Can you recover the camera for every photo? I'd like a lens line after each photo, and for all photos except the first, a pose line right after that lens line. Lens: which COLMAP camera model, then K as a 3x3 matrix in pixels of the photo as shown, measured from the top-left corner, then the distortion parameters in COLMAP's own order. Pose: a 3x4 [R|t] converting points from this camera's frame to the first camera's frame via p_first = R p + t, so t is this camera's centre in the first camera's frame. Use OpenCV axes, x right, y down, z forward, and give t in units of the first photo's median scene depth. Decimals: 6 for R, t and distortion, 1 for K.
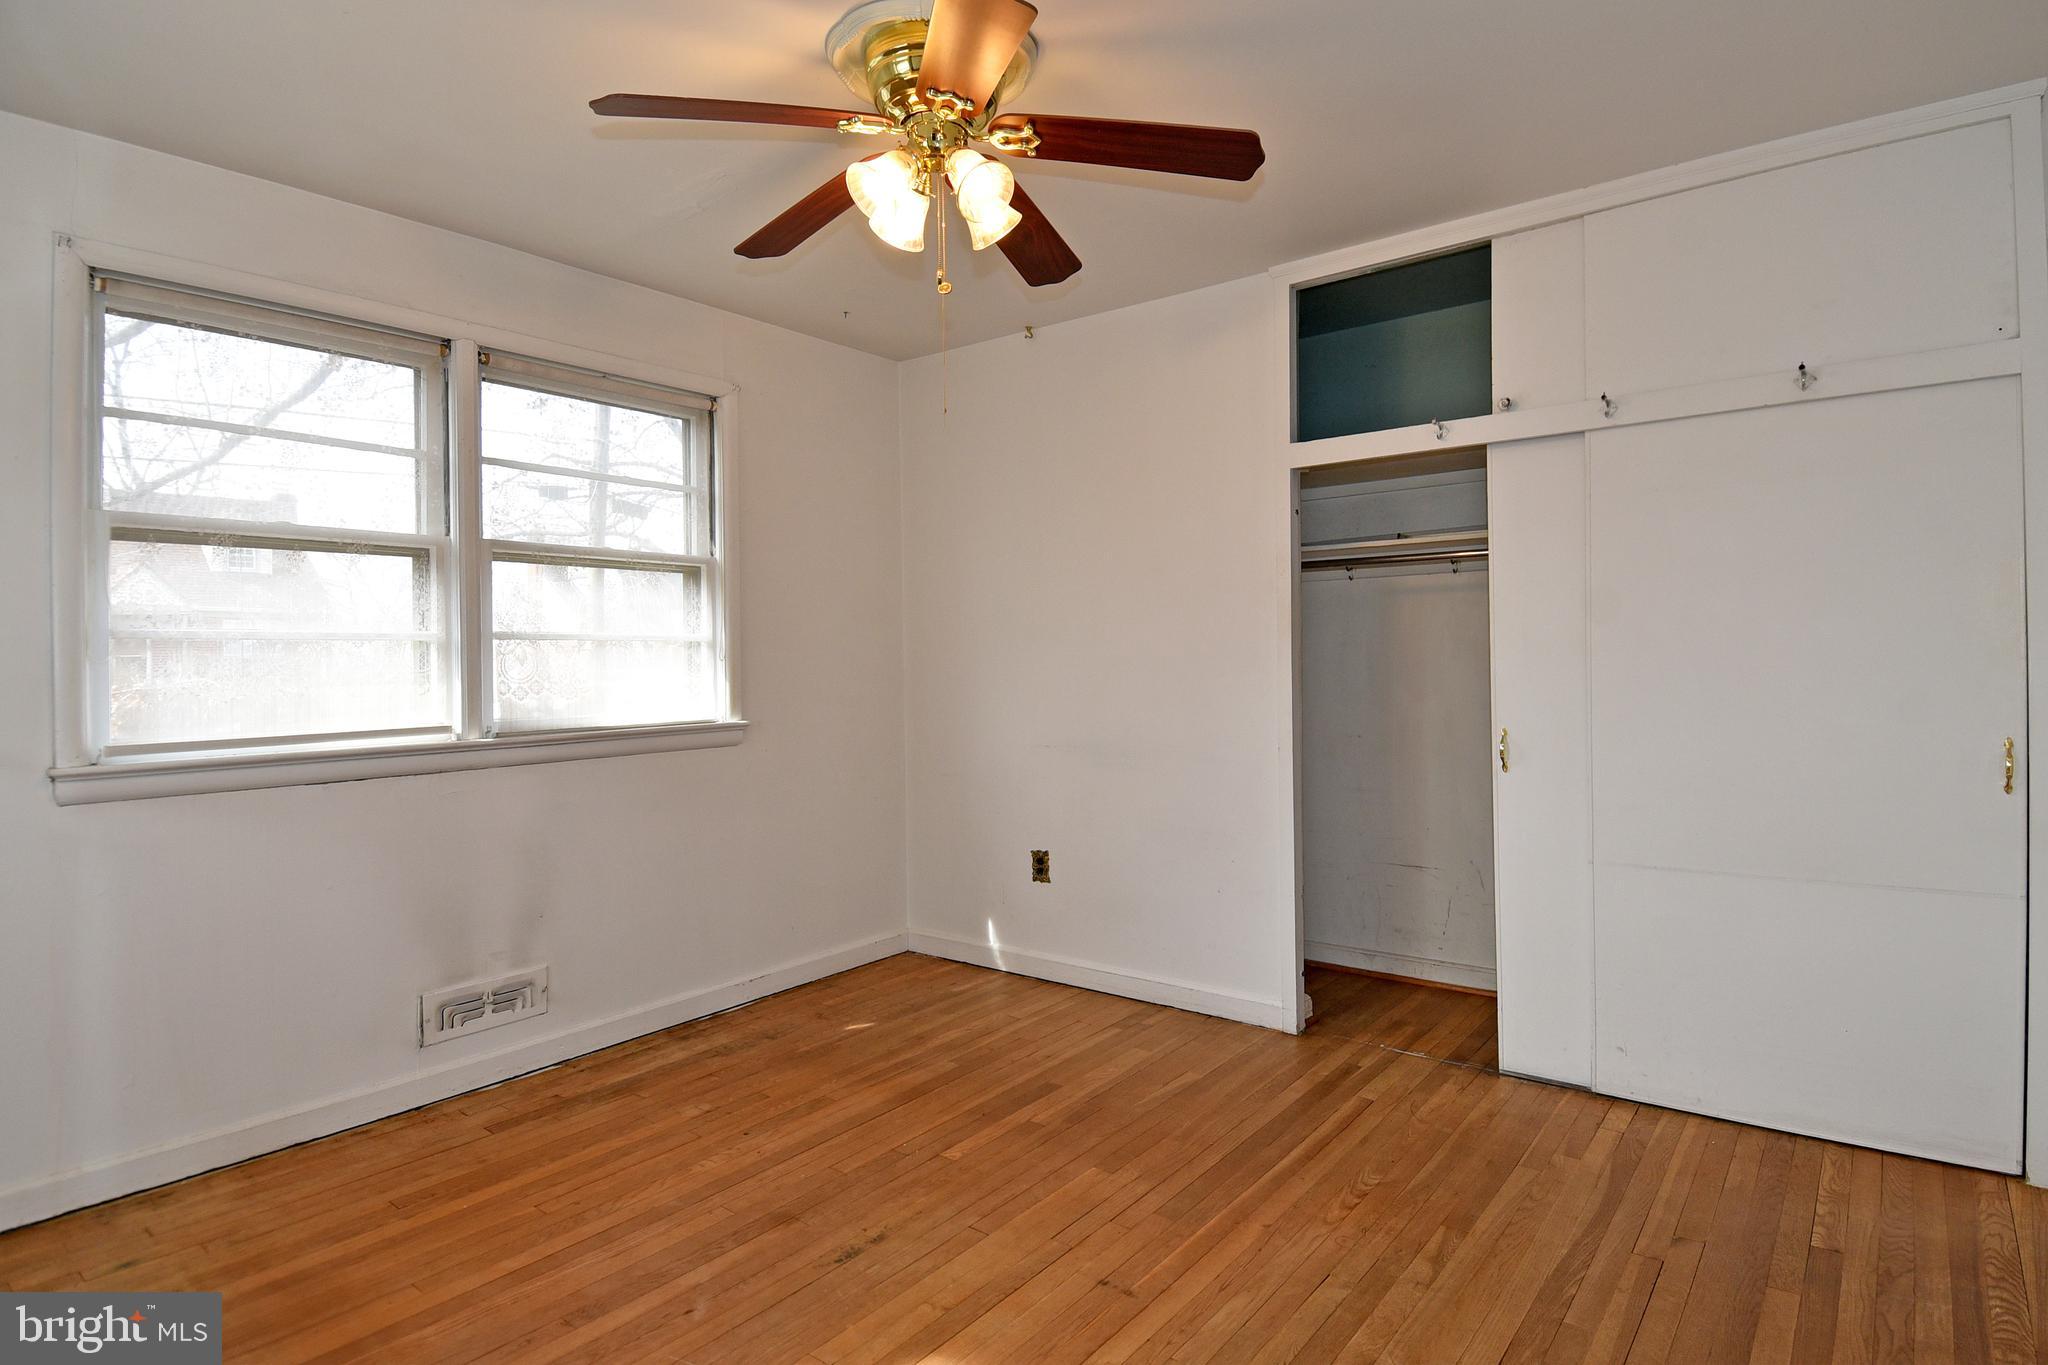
lens RADIAL K [[1111.4, 0, 1068.6], [0, 1111.4, 675.7], [0, 0, 1]] dist [0.044698, -0.054673]
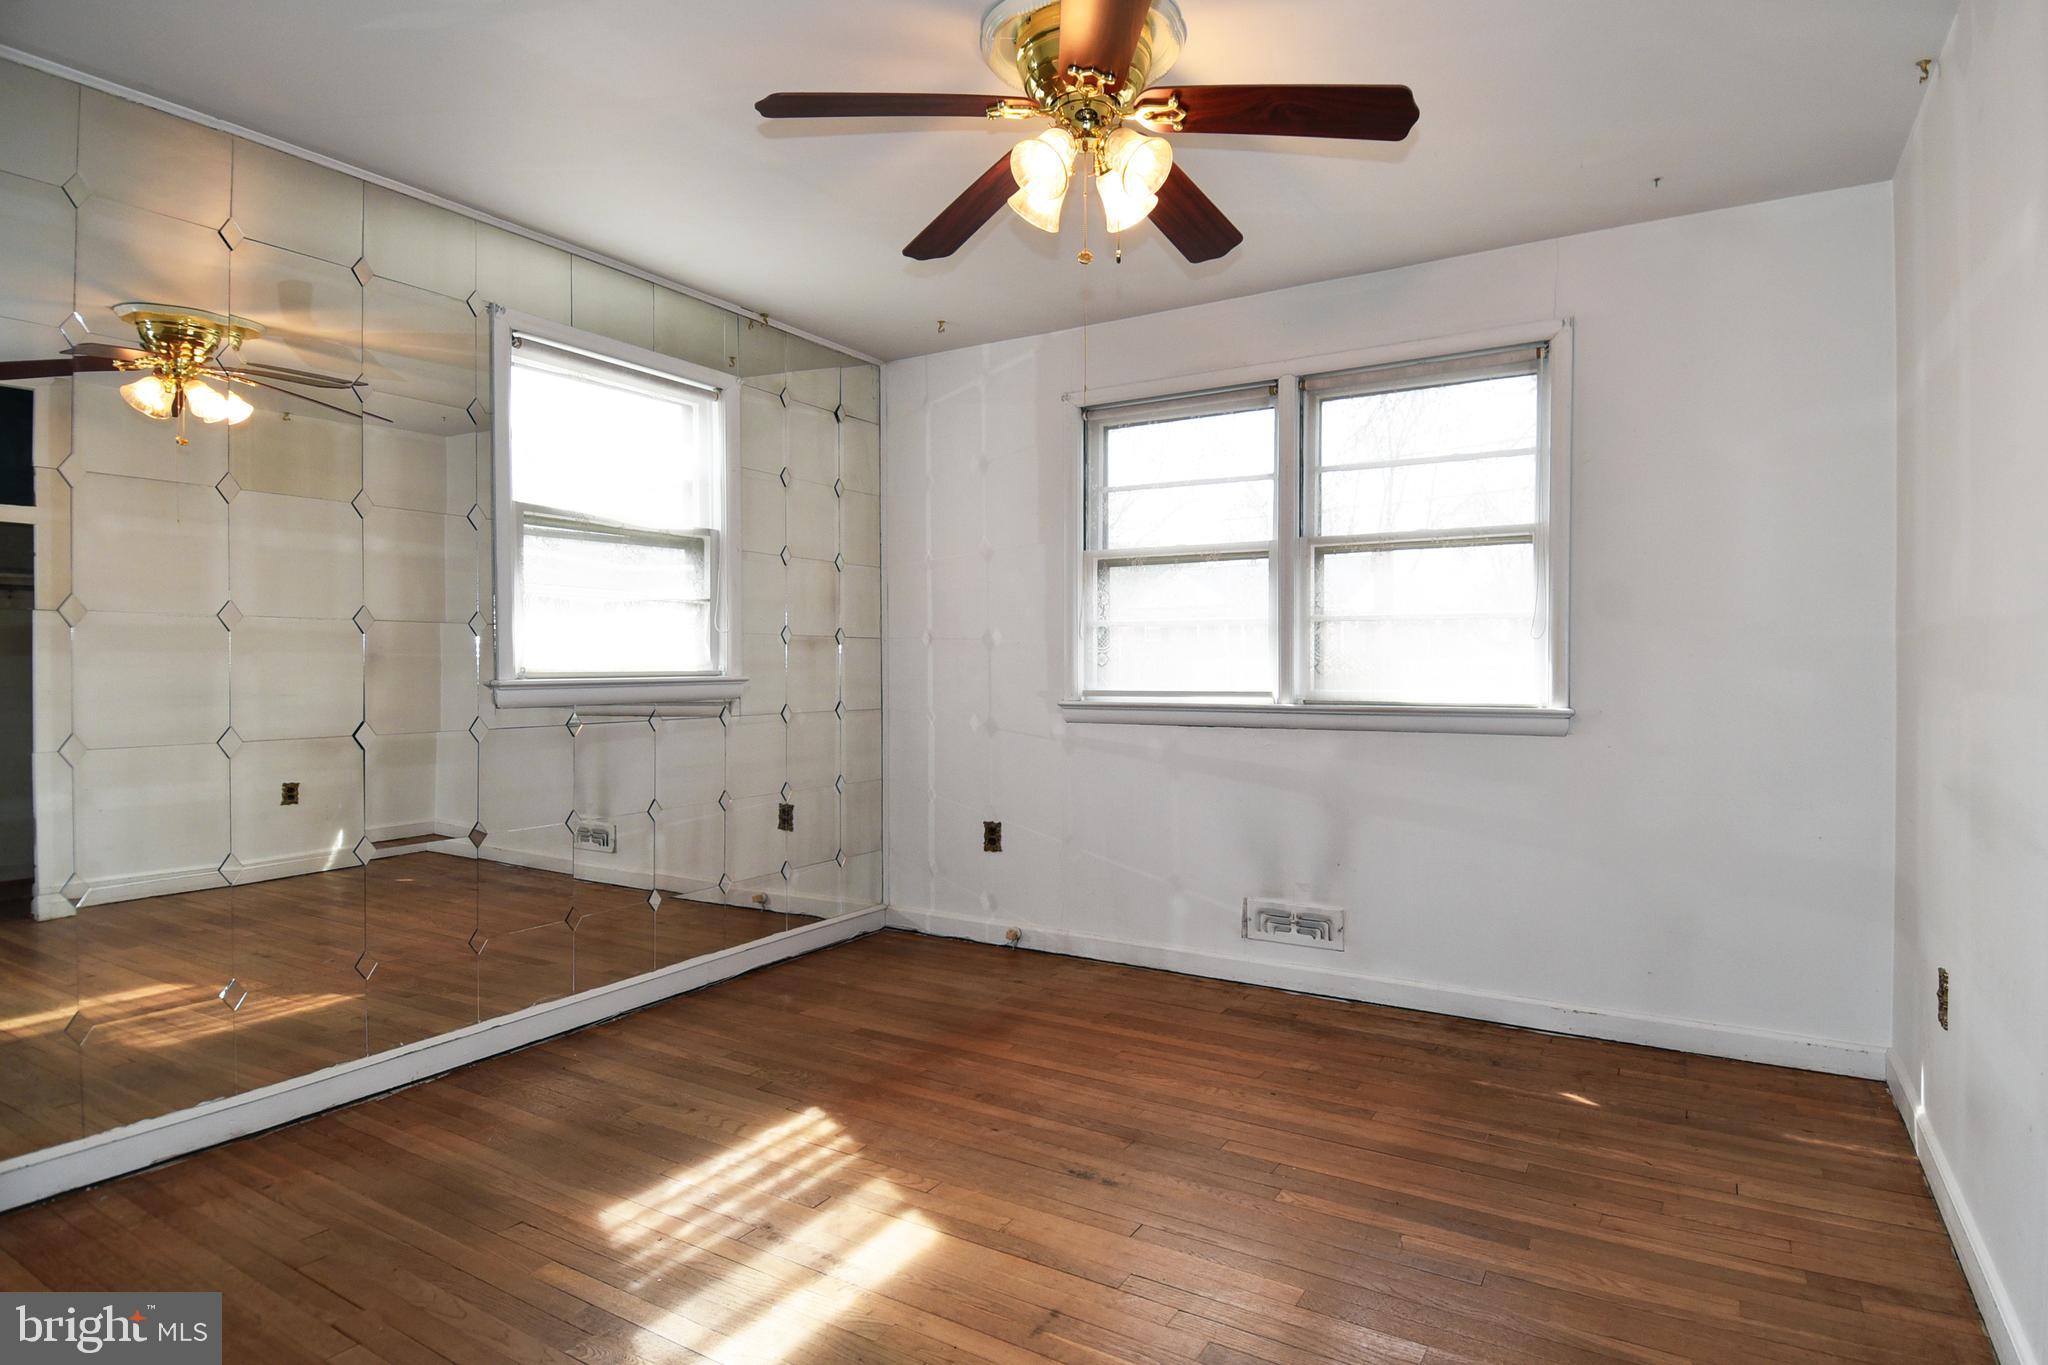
lens RADIAL K [[1067.9, 0, 1024.0], [0, 1067.9, 682.5], [0, 0, 1]] dist [0.051988, -0.047202]
pose [[0.090071, 0.032937, -0.995391, 0.605669], [-0.015859, 0.999374, 0.031633, 0.000914], [0.995809, 0.012936, 0.090537, 0.610067]]
